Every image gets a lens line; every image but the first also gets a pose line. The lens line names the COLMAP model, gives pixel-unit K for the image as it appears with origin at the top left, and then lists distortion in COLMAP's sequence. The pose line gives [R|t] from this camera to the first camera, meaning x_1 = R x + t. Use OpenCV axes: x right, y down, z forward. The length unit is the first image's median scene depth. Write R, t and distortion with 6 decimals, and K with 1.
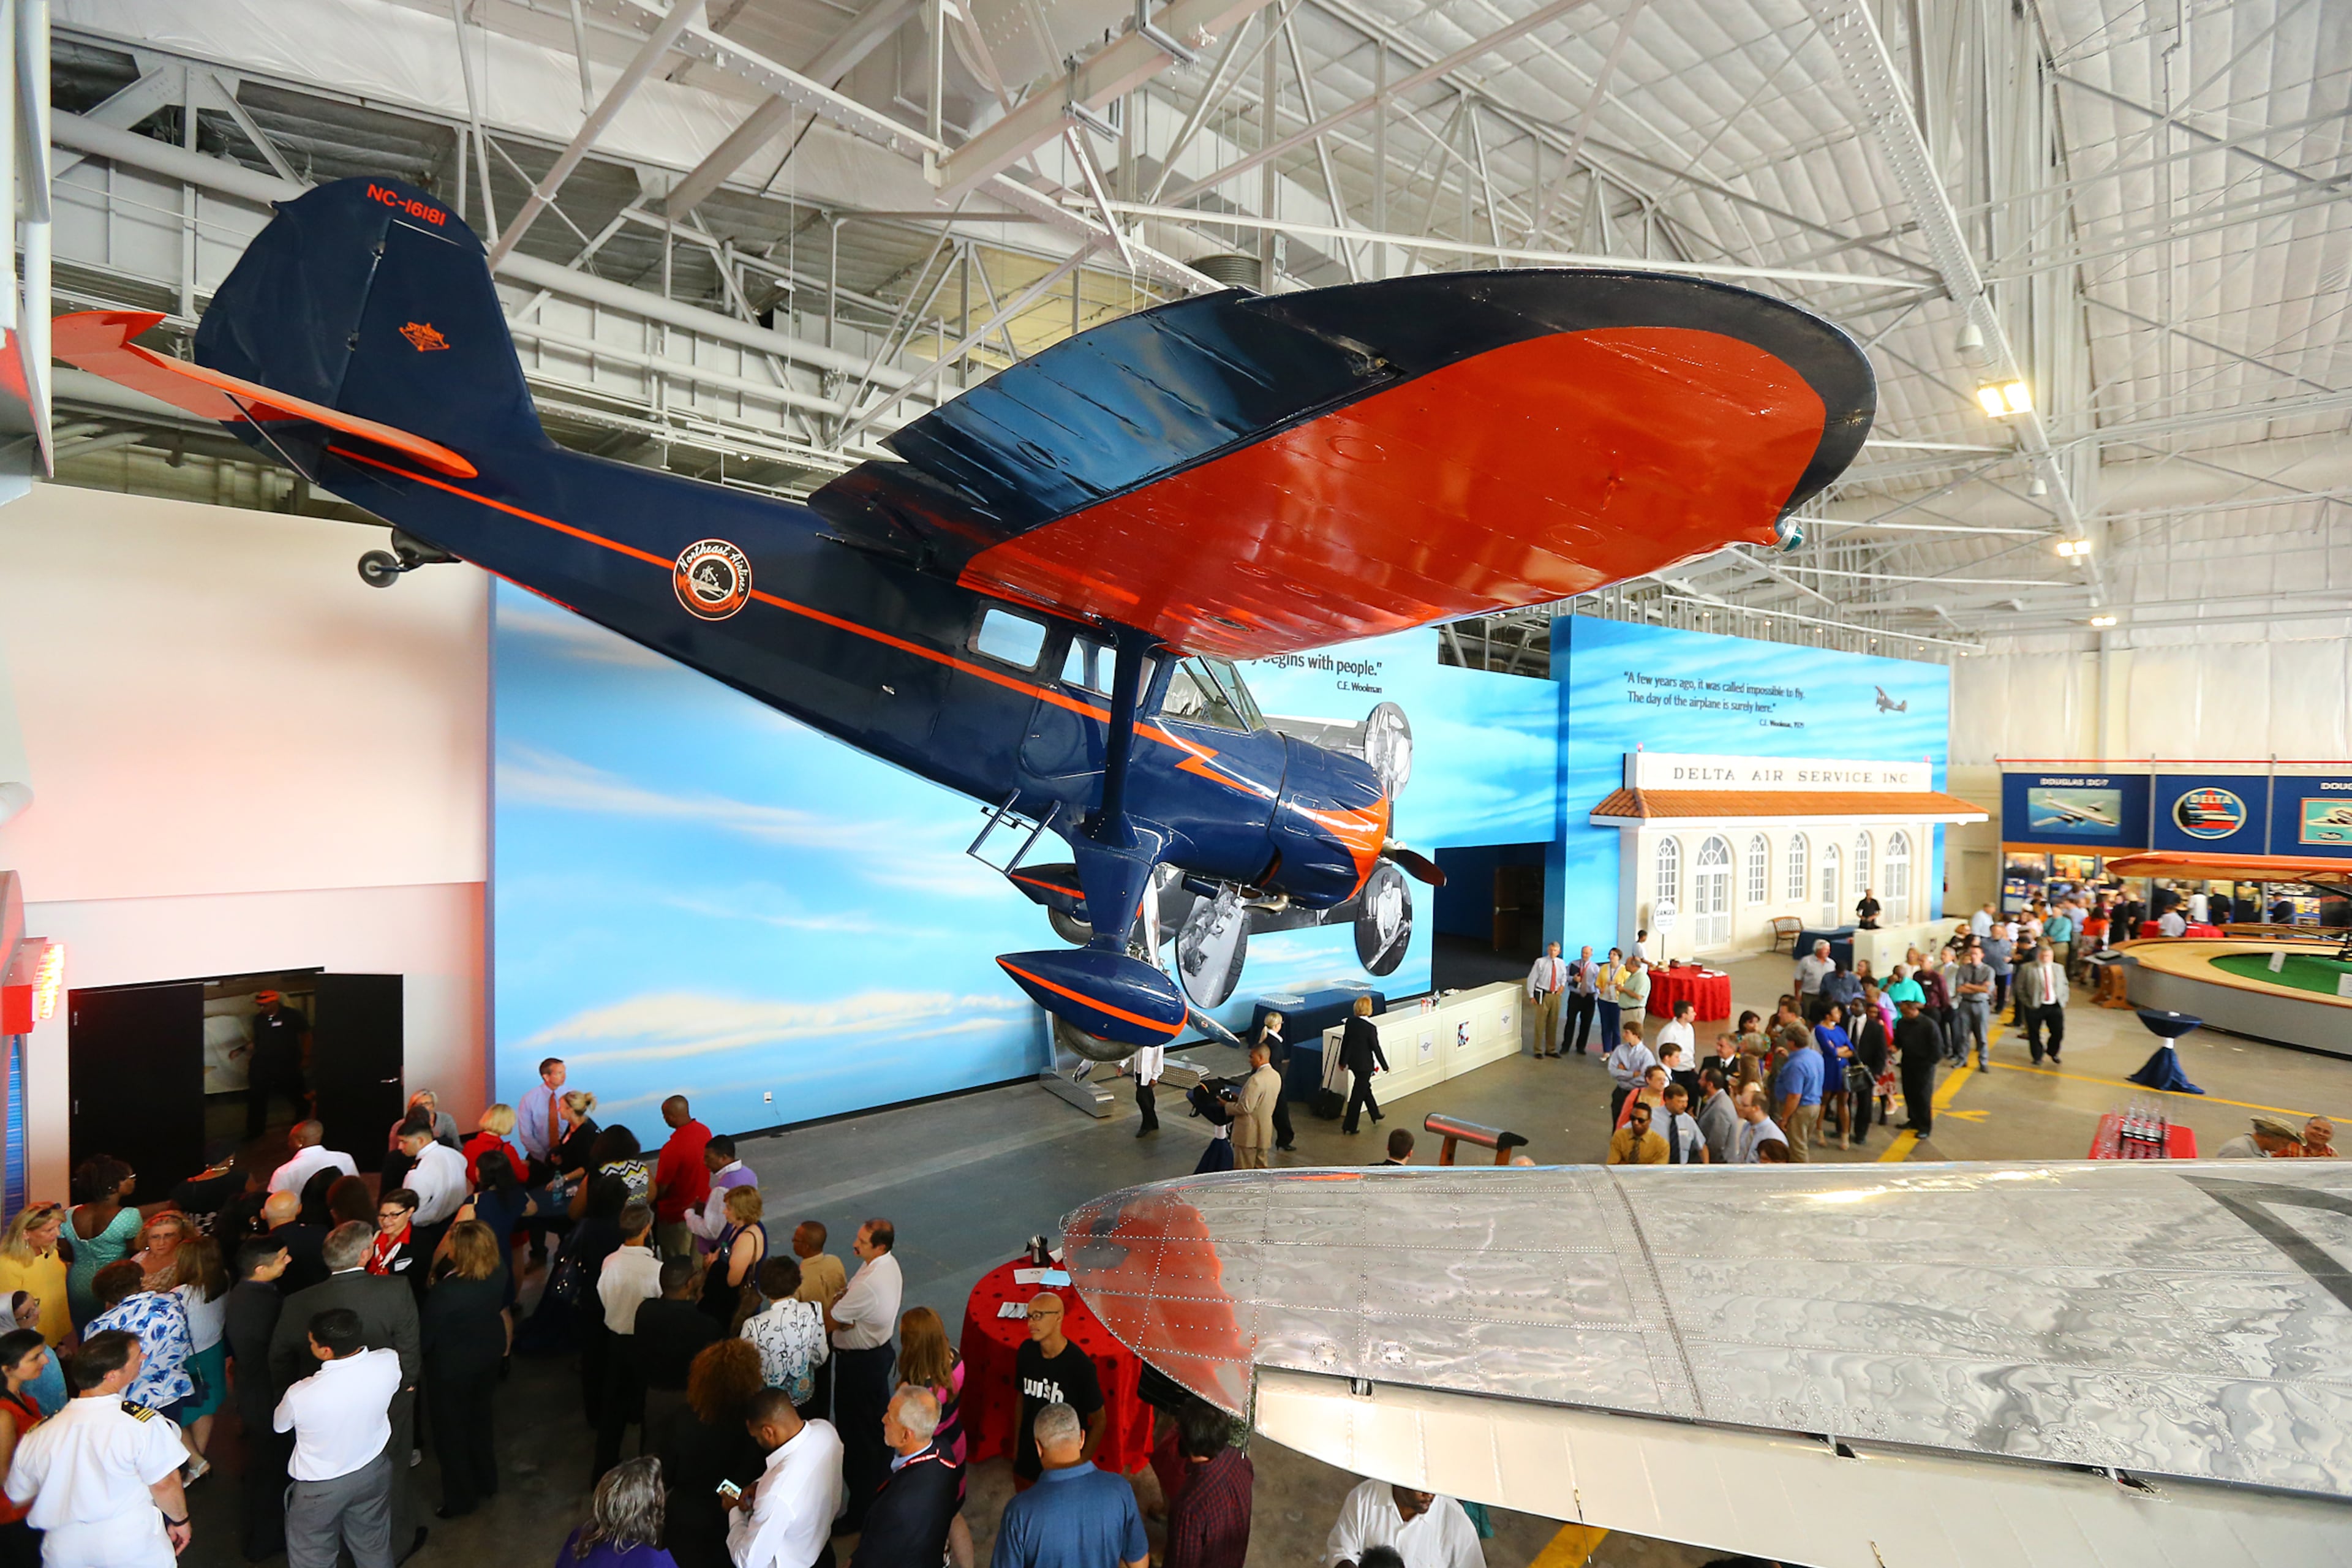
lens RADIAL K [[1056.6, 0, 1176.0], [0, 1056.6, 784.0], [0, 0, 1]] dist [-0.055978, 0.000256]
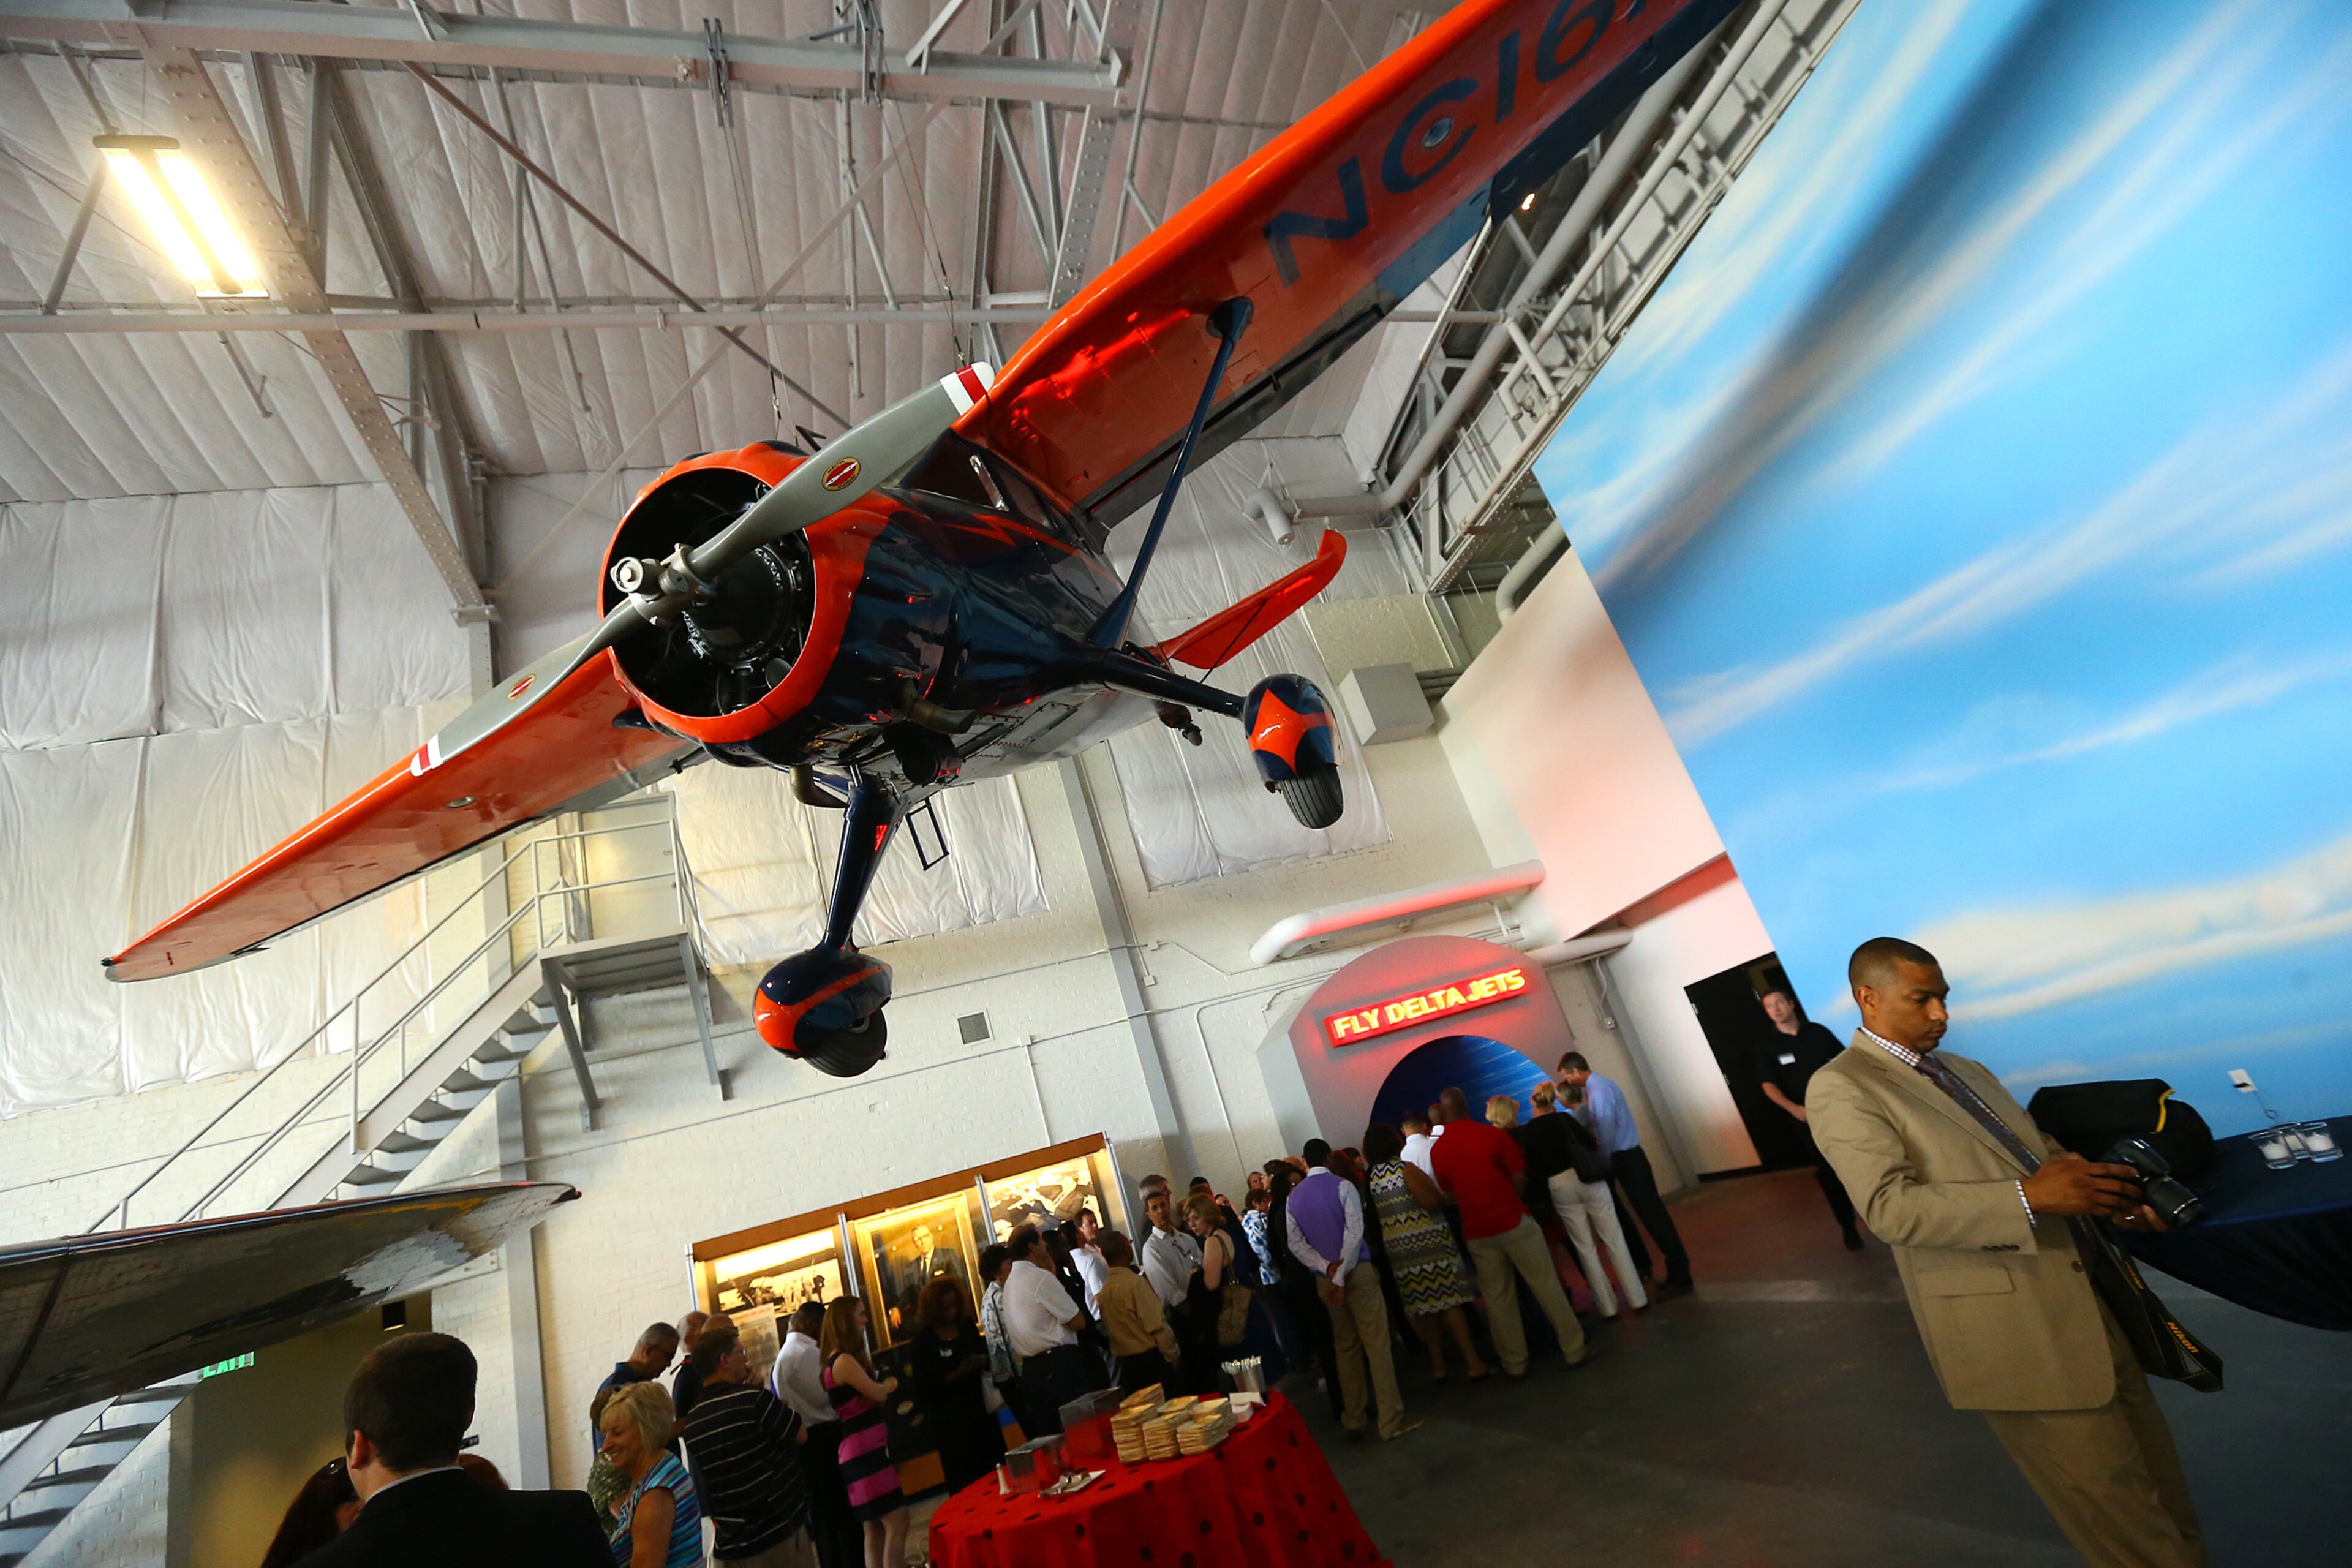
lens RADIAL K [[1056.6, 0, 1176.0], [0, 1056.6, 784.0], [0, 0, 1]] dist [-0.055978, 0.000256]
pose [[-0.482153, -0.217177, -0.848742, 0.260571], [0.250140, 0.894333, -0.370942, 0.220058], [0.839618, -0.391155, -0.376881, 0.799764]]
